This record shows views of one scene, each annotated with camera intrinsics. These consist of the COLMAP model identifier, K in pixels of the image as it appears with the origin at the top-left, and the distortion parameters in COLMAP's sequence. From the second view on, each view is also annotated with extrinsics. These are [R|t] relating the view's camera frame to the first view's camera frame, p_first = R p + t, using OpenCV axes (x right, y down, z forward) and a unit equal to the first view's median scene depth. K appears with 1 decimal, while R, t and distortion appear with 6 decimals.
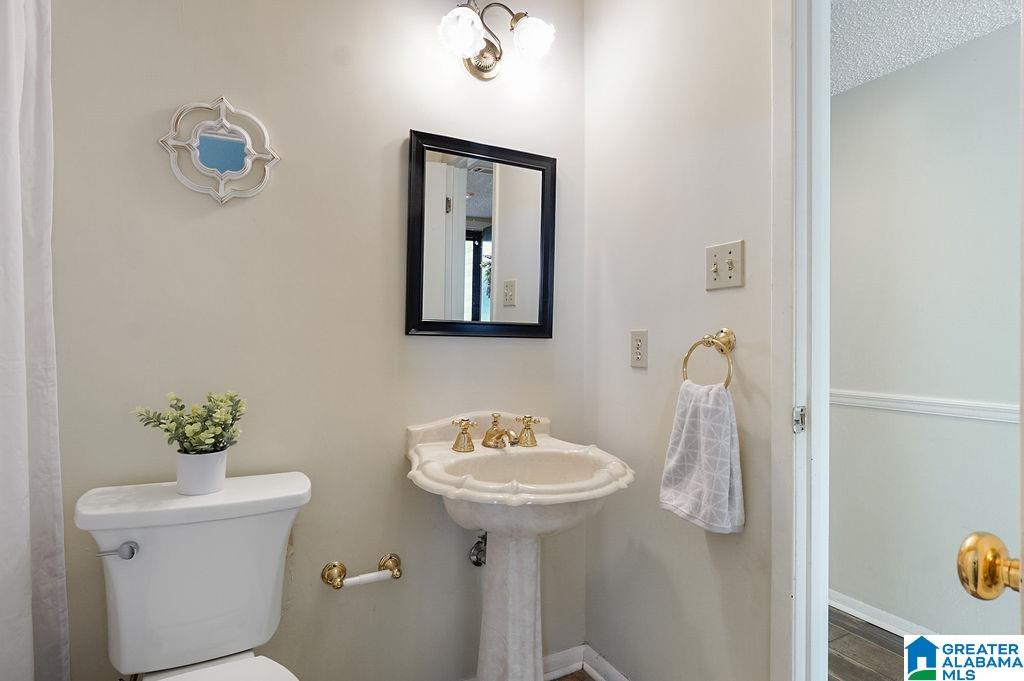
lens RADIAL K [[557.5, 0, 507.2], [0, 557.5, 336.5], [0, 0, 1]] dist [-0.027786, 0.003652]
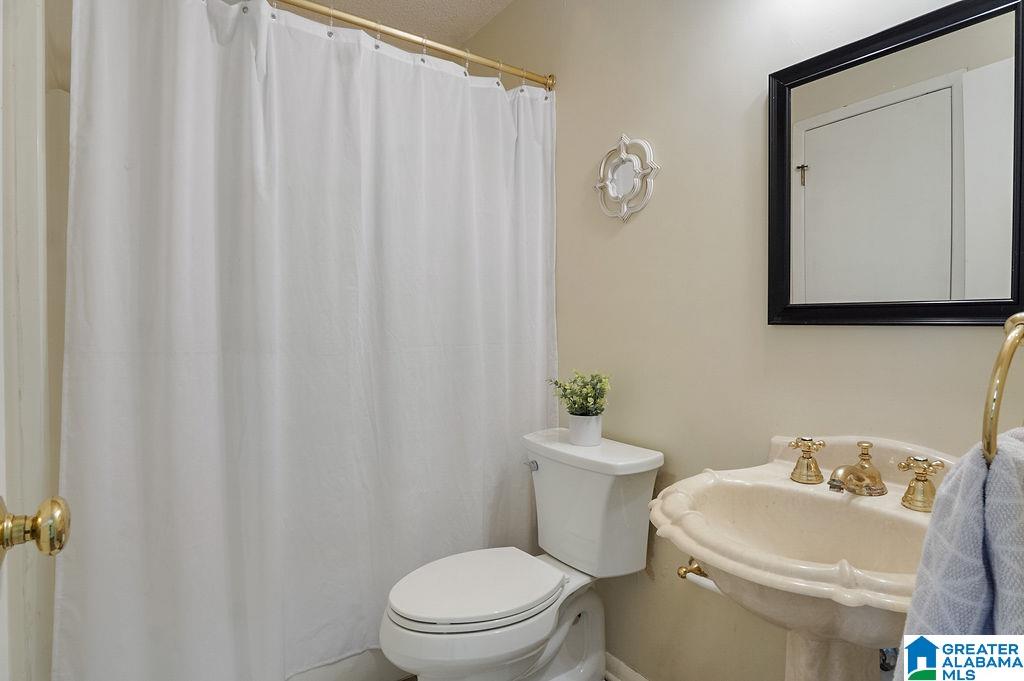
lens RADIAL K [[557.5, 0, 507.2], [0, 557.5, 336.5], [0, 0, 1]] dist [-0.027786, 0.003652]
pose [[0.087576, 0.003195, -0.996153, 0.660085], [0.002343, 0.999991, 0.003413, 0.012110], [0.996155, -0.002633, 0.087568, 0.589423]]
